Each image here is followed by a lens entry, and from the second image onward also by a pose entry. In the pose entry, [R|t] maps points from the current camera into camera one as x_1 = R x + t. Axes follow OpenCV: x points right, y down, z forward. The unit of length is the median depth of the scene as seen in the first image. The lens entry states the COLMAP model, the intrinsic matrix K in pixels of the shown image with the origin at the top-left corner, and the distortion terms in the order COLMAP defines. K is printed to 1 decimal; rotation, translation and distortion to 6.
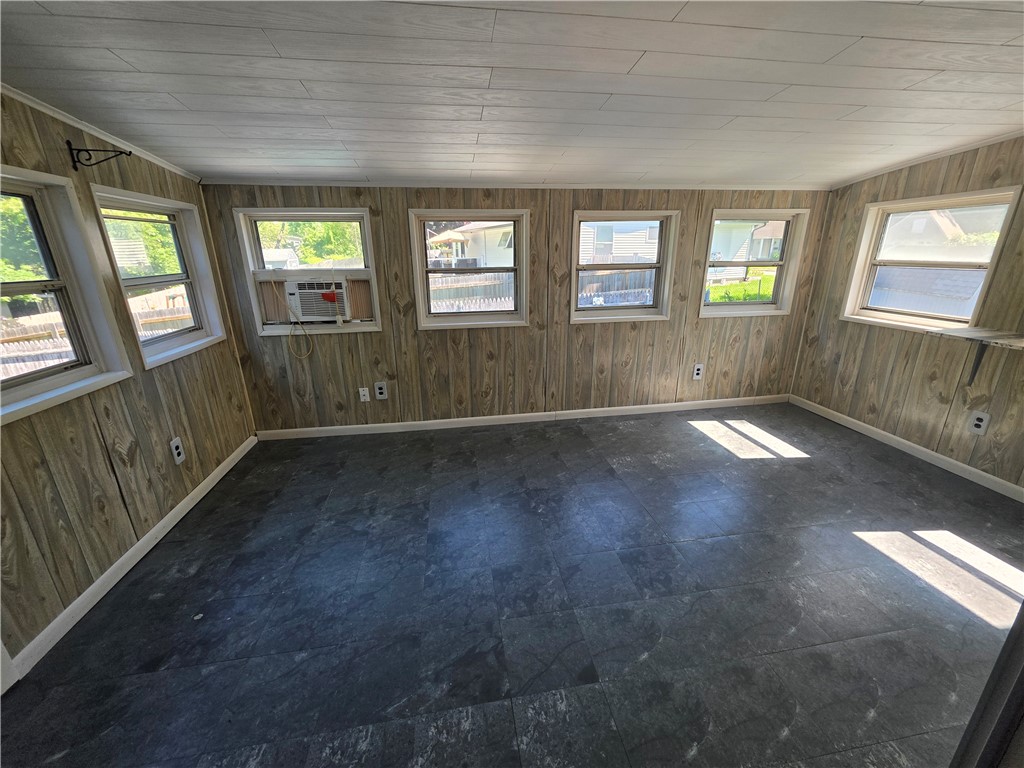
lens RADIAL K [[408.1, 0, 514.8], [0, 408.1, 381.8], [0, 0, 1]] dist [0.002308, -0.000219]
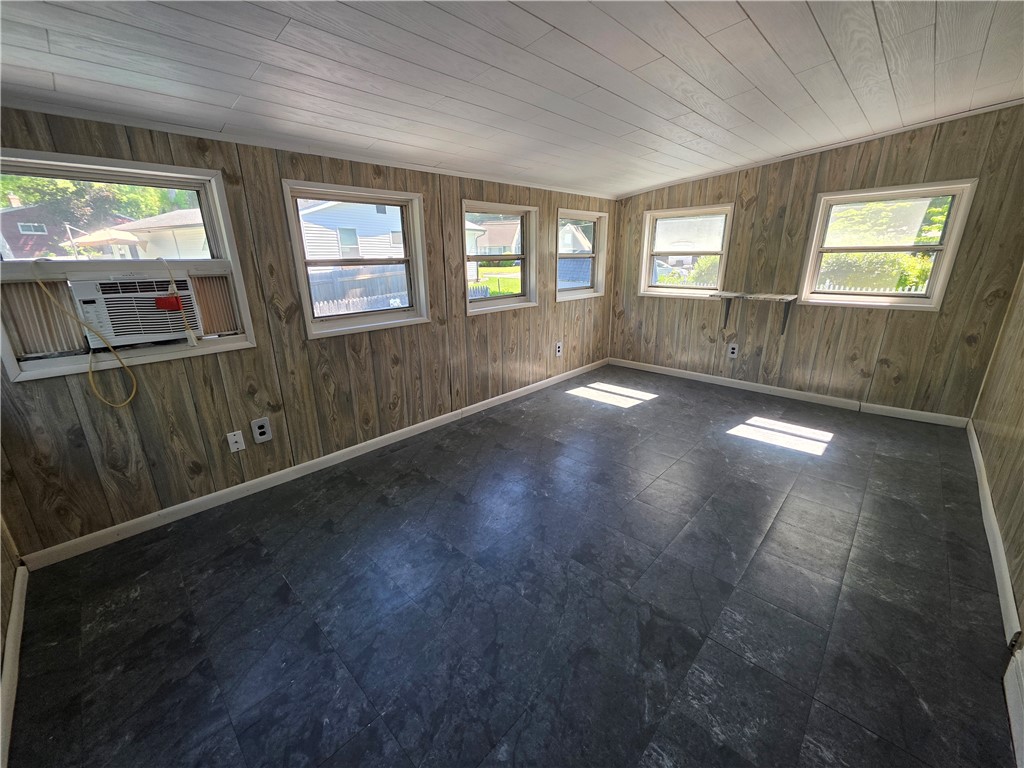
lens RADIAL K [[408.1, 0, 512.3], [0, 408.1, 383.4], [0, 0, 1]] dist [0.002308, -0.000219]
pose [[0.797856, -0.180615, 0.575156, -0.384363], [0.188479, 0.980971, 0.046596, -0.009265], [-0.572627, 0.071228, 0.816716, 0.156746]]
